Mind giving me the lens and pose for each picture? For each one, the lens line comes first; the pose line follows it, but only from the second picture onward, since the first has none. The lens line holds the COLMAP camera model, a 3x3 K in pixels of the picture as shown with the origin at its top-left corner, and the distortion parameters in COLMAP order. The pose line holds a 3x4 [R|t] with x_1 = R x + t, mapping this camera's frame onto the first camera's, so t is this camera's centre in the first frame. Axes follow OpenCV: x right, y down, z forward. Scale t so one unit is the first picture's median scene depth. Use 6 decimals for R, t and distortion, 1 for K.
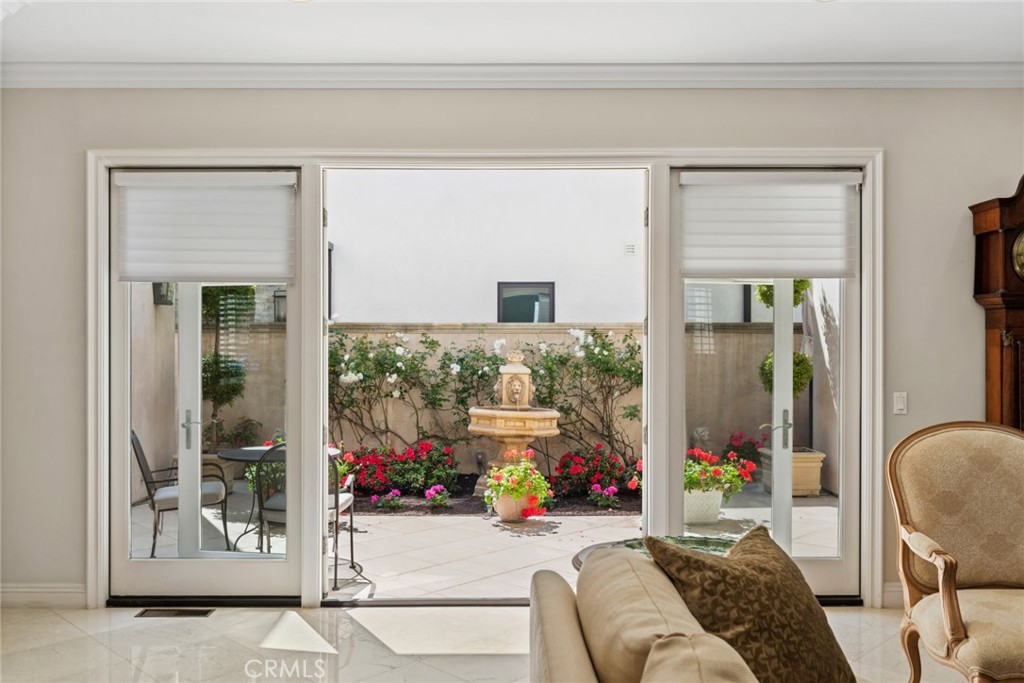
lens RADIAL K [[833.0, 0, 514.3], [0, 833.0, 342.3], [0, 0, 1]] dist [0.004962, -0.006645]
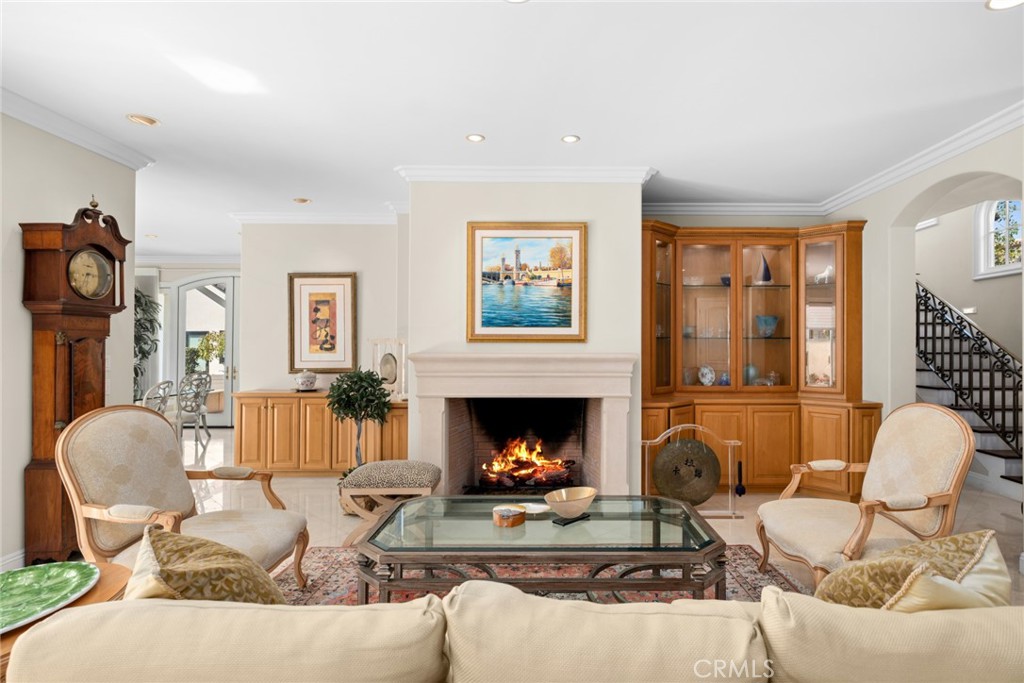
lens RADIAL K [[527.5, 0, 513.2], [0, 527.5, 338.1], [0, 0, 1]] dist [-0.004776, -0.001051]
pose [[-0.016744, 0.014449, 0.999755, -0.141723], [-0.000842, 0.999895, -0.014465, 0.003549], [-0.999859, -0.001084, -0.016730, 0.254149]]
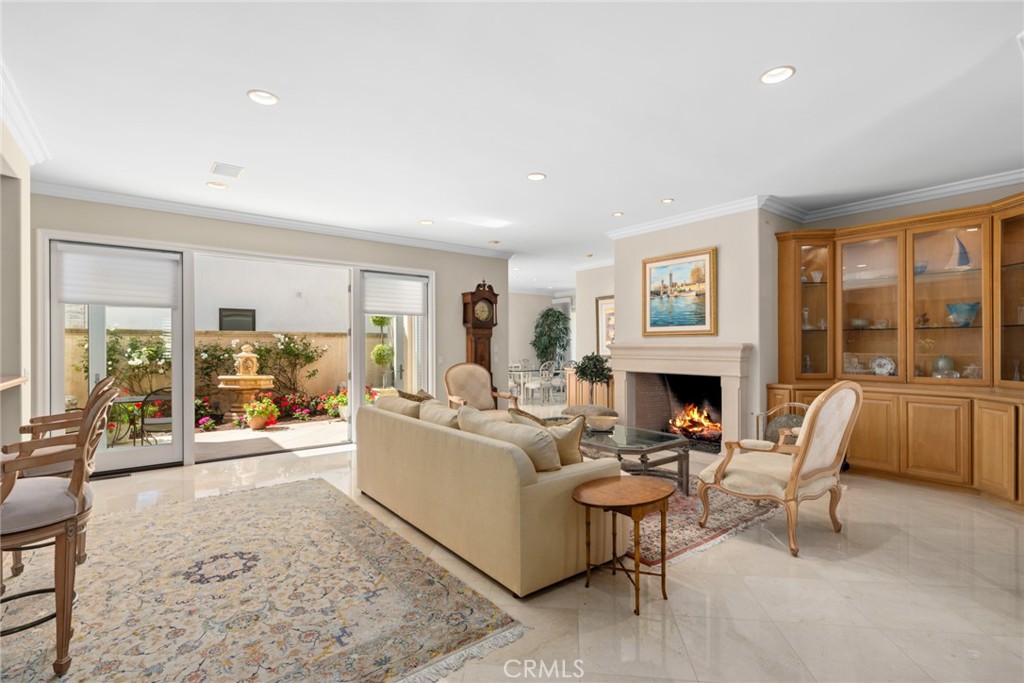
lens RADIAL K [[473.6, 0, 513.5], [0, 473.6, 346.3], [0, 0, 1]] dist [-0.000352, -0.000096]
pose [[0.787406, -0.002571, 0.616429, -0.264306], [0.002308, 0.999997, 0.001223, 0.017438], [-0.616430, 0.000459, 0.787409, -0.334982]]
